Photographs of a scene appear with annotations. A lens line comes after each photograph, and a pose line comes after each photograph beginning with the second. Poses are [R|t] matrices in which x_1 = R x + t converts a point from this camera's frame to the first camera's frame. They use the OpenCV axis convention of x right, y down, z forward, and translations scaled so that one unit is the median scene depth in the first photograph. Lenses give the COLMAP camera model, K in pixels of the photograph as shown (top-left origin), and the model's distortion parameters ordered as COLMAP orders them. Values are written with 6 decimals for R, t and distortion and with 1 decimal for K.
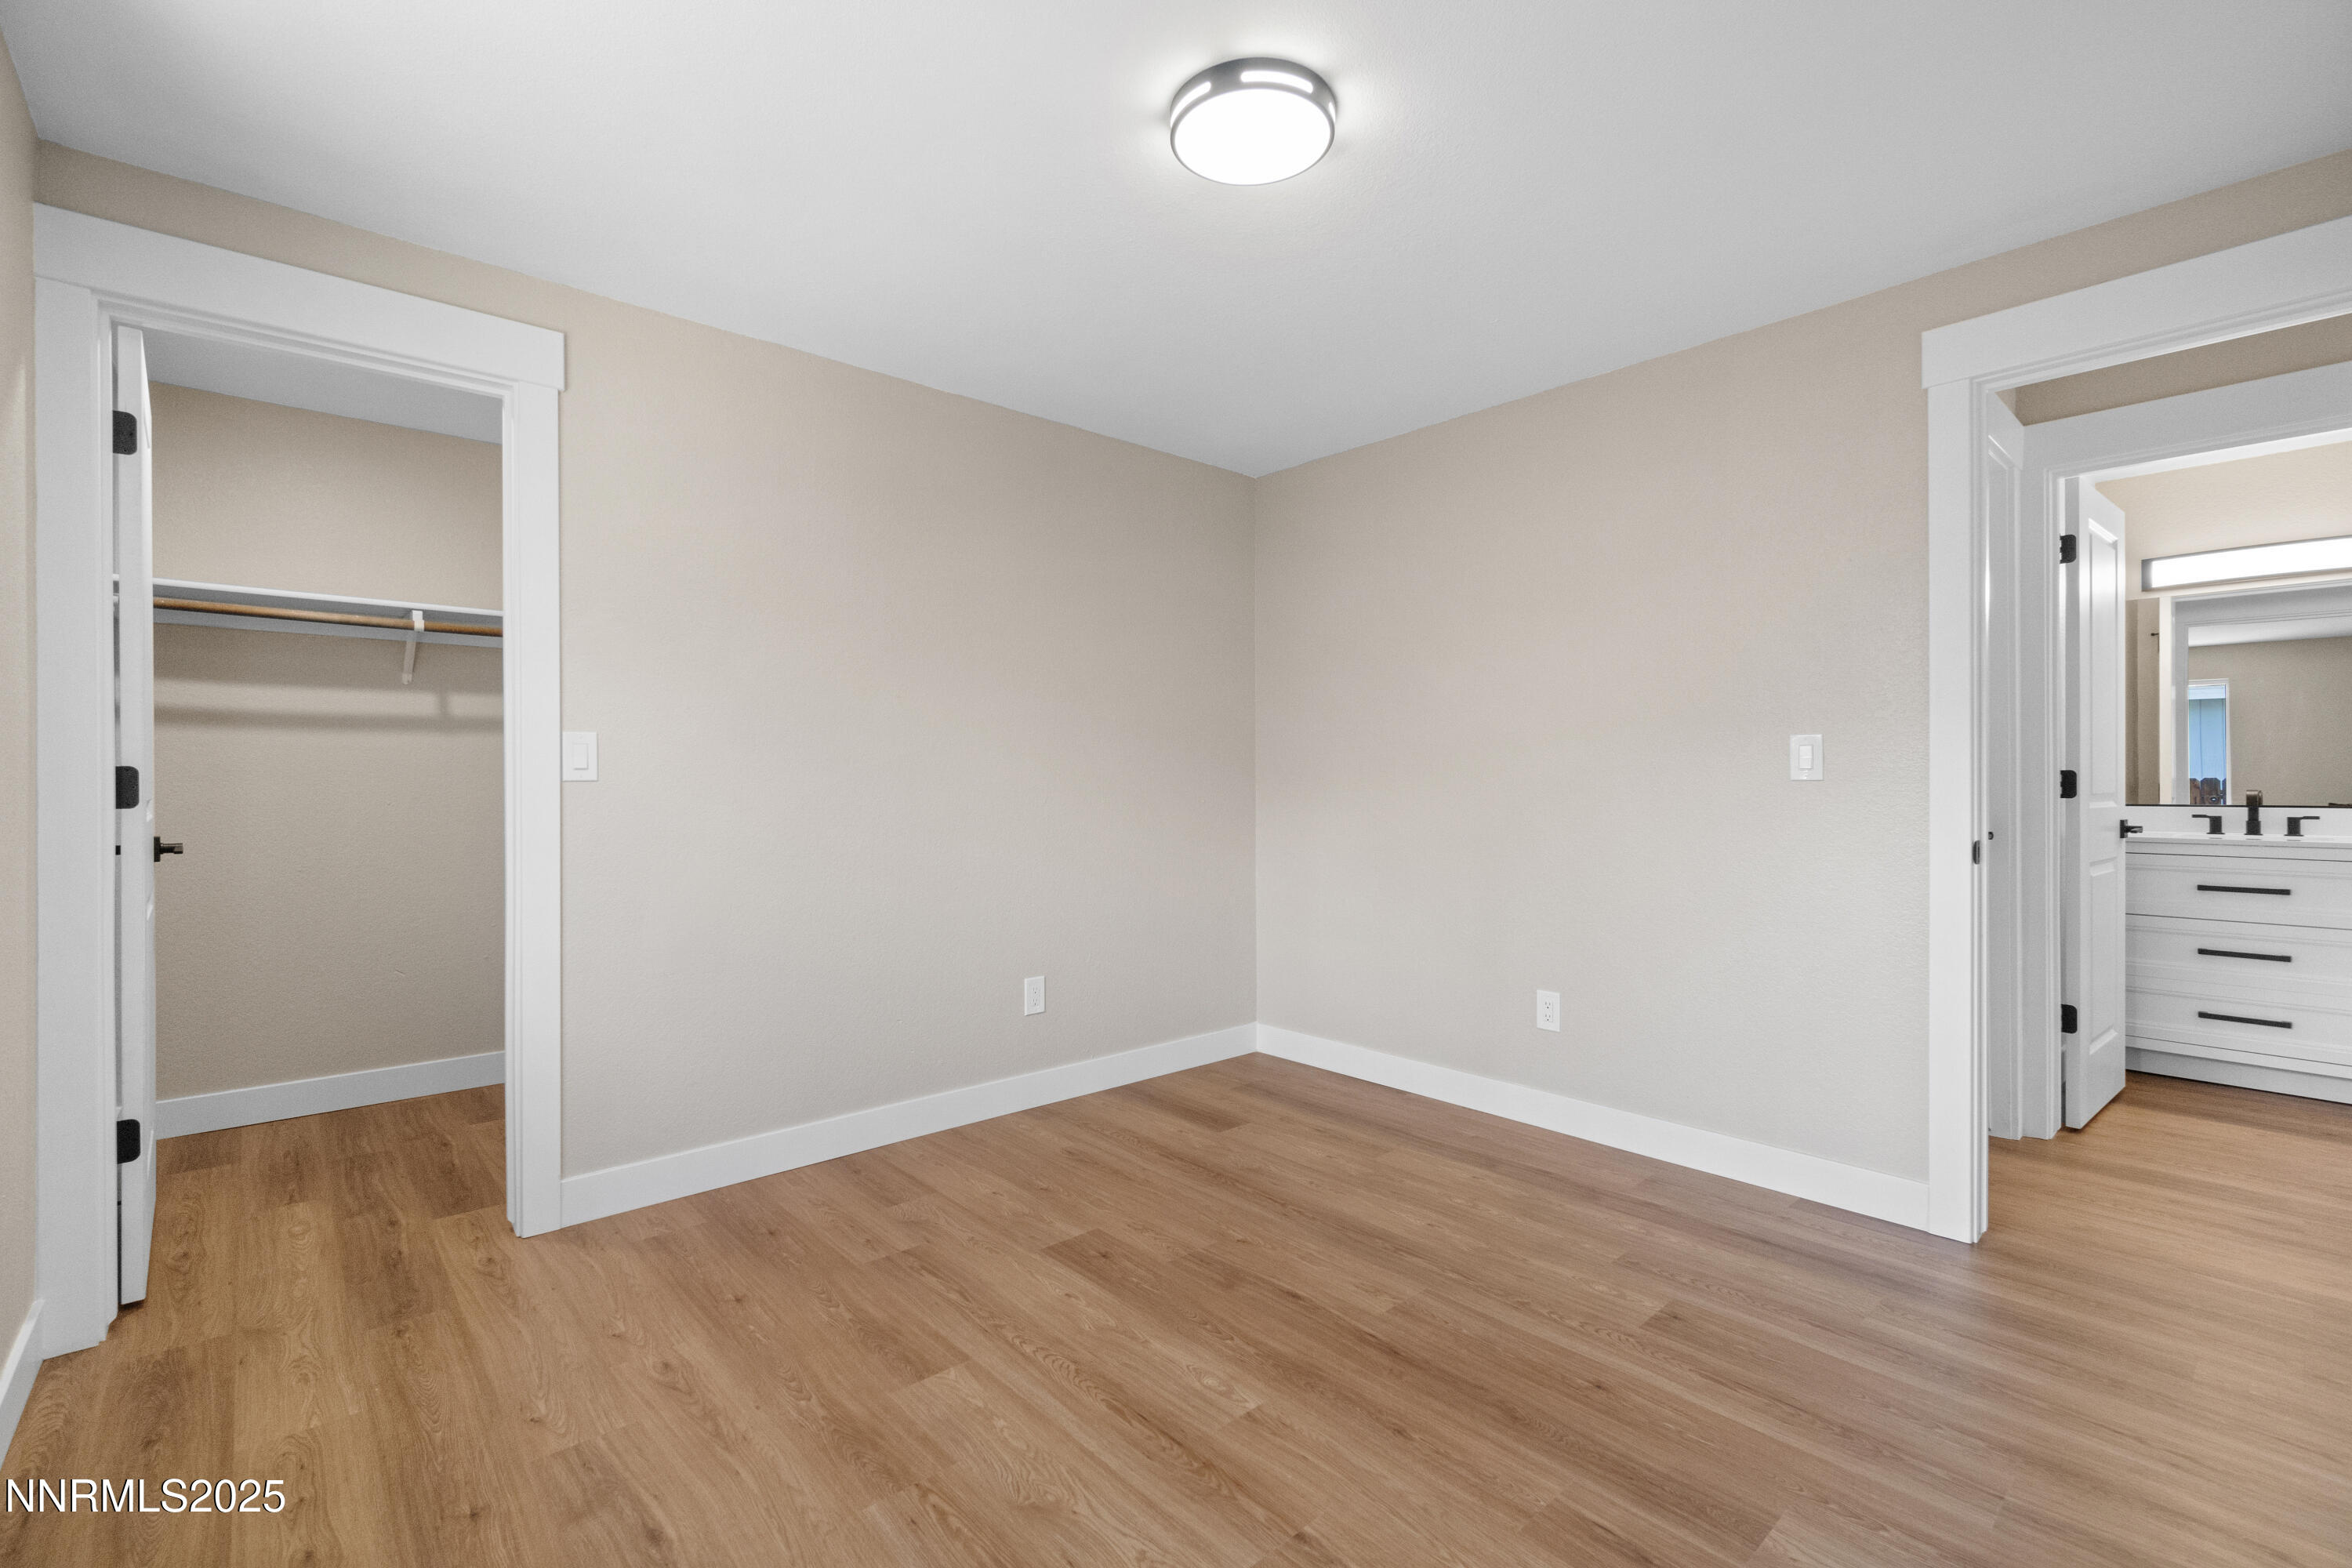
lens RADIAL K [[1031.7, 0, 1159.7], [0, 1031.7, 769.7], [0, 0, 1]] dist [-0.000043, -0.000062]
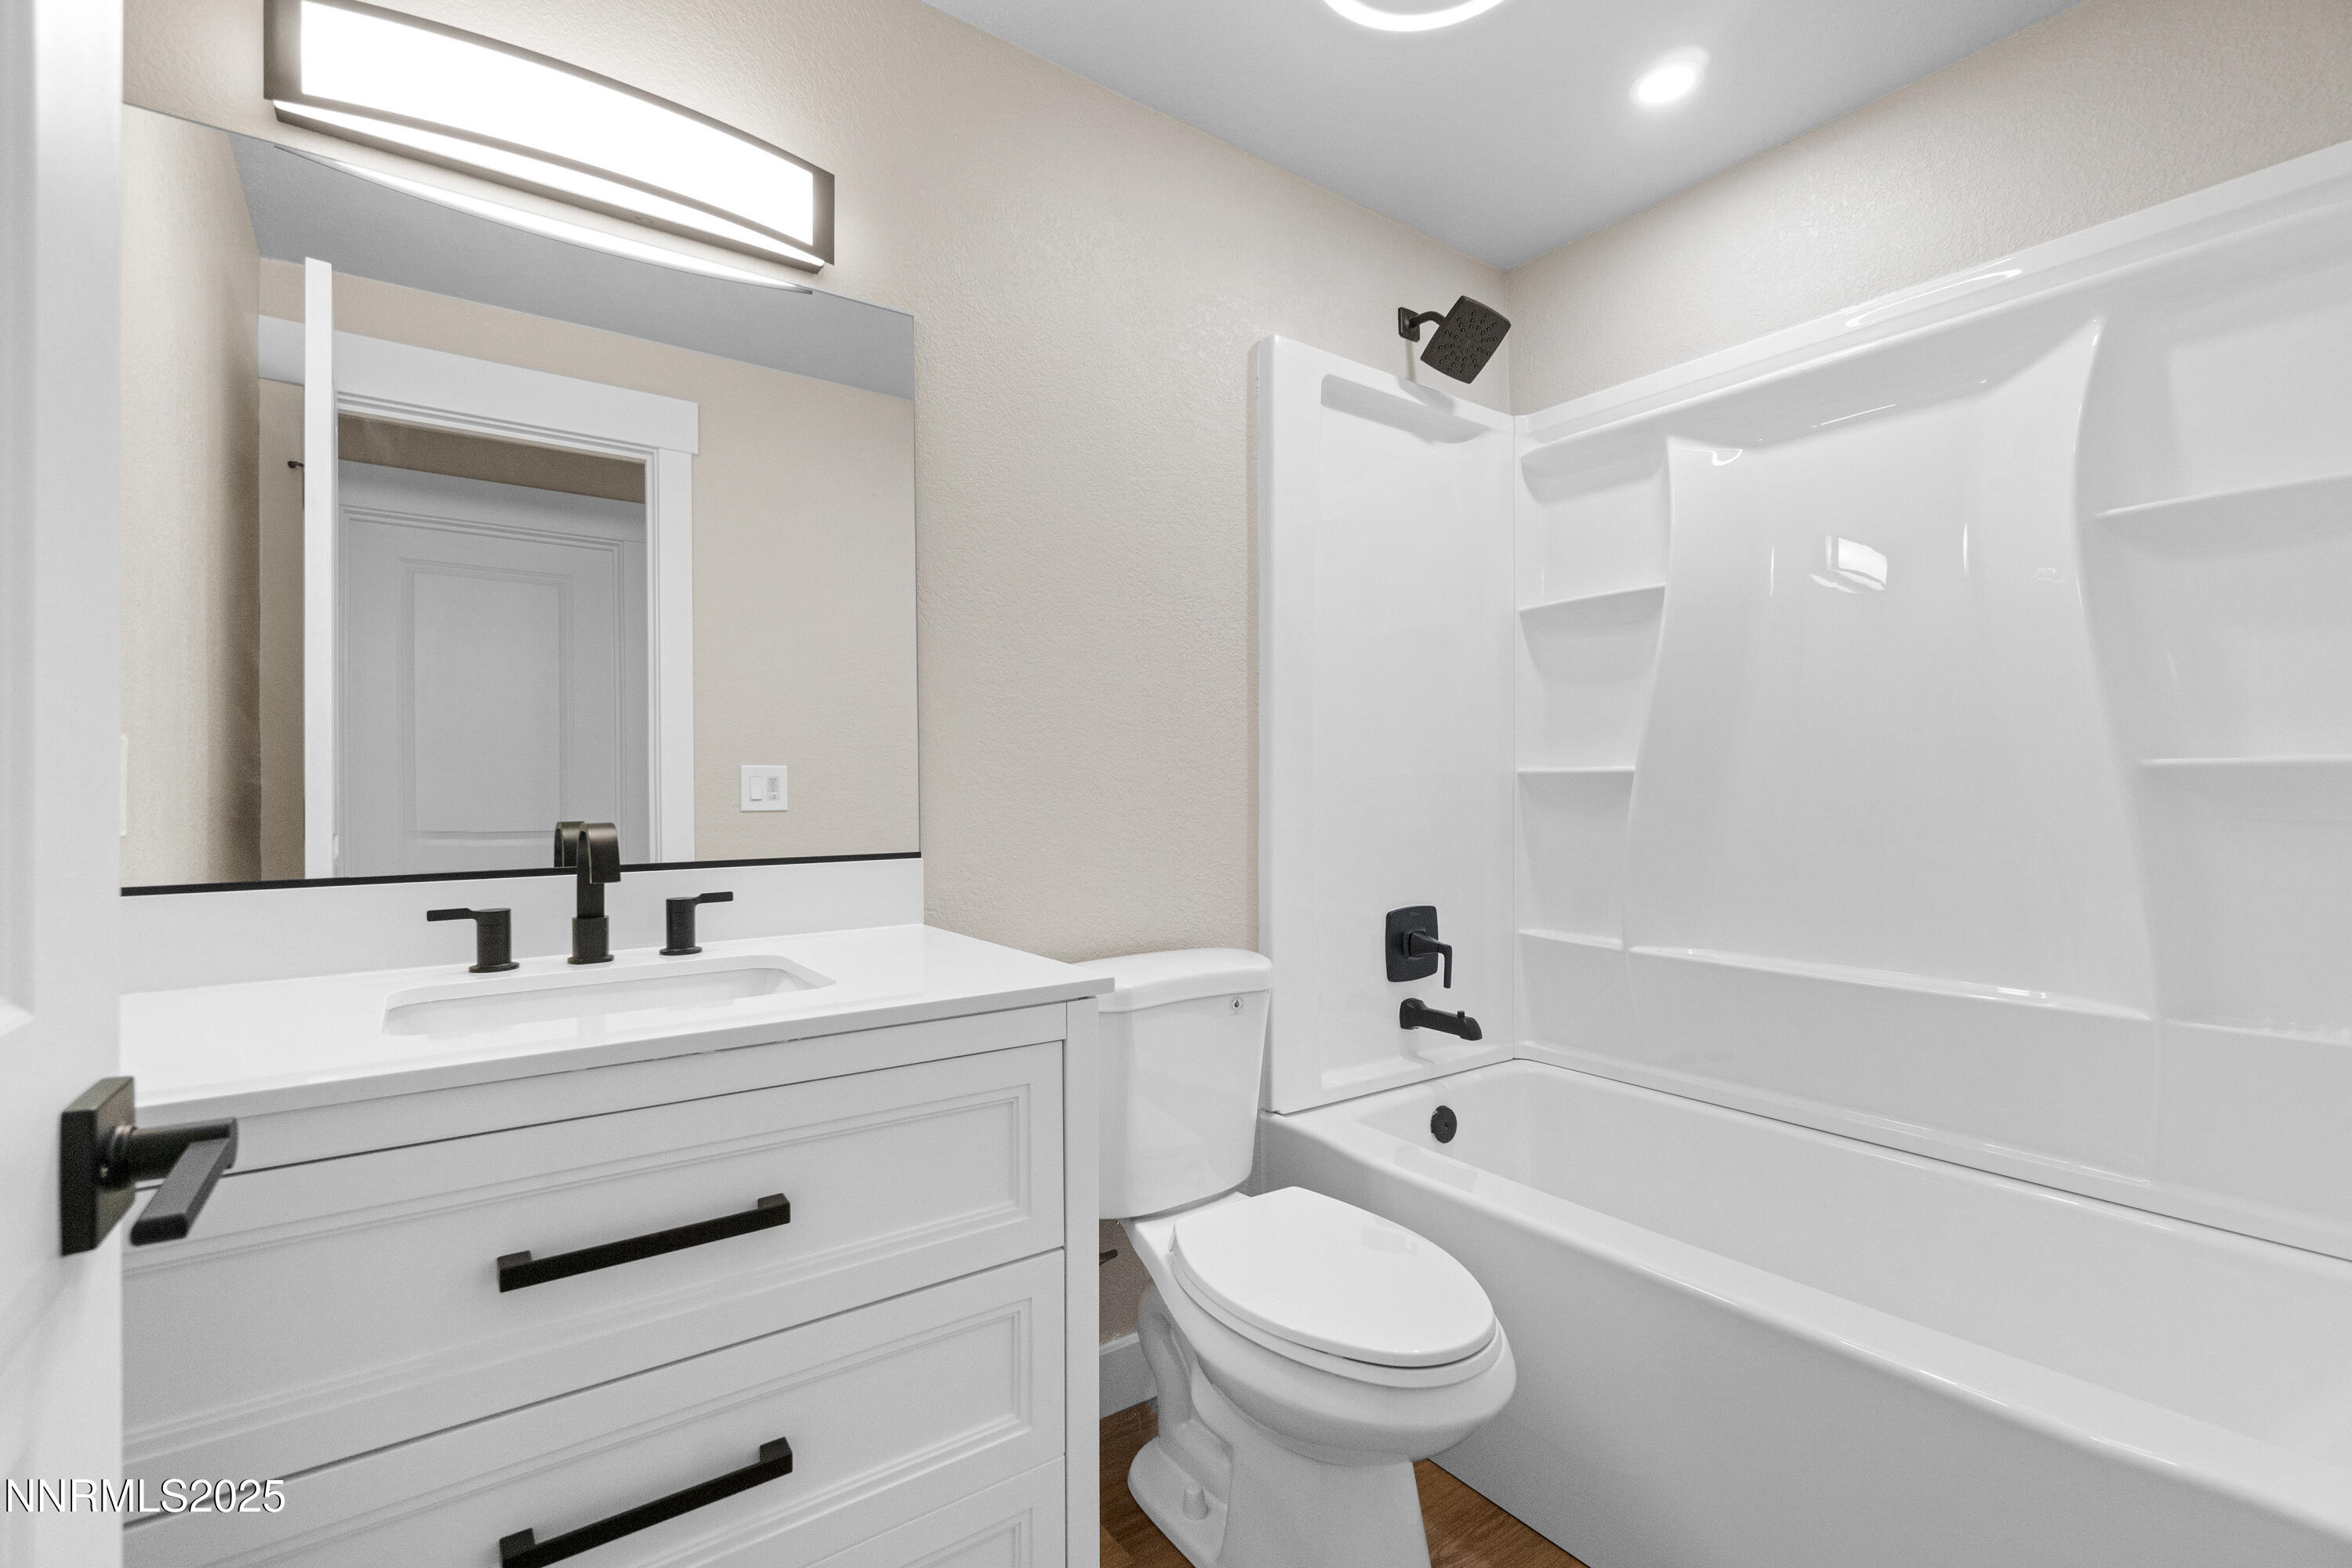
lens RADIAL K [[1011.0, 0, 1163.2], [0, 1011.0, 787.6], [0, 0, 1]] dist [-0.004543, 0.000357]
pose [[0.093899, -0.027327, 0.995207, 0.745341], [-0.000517, 0.999622, 0.027497, -0.001409], [-0.995582, -0.003096, 0.093849, 0.775141]]
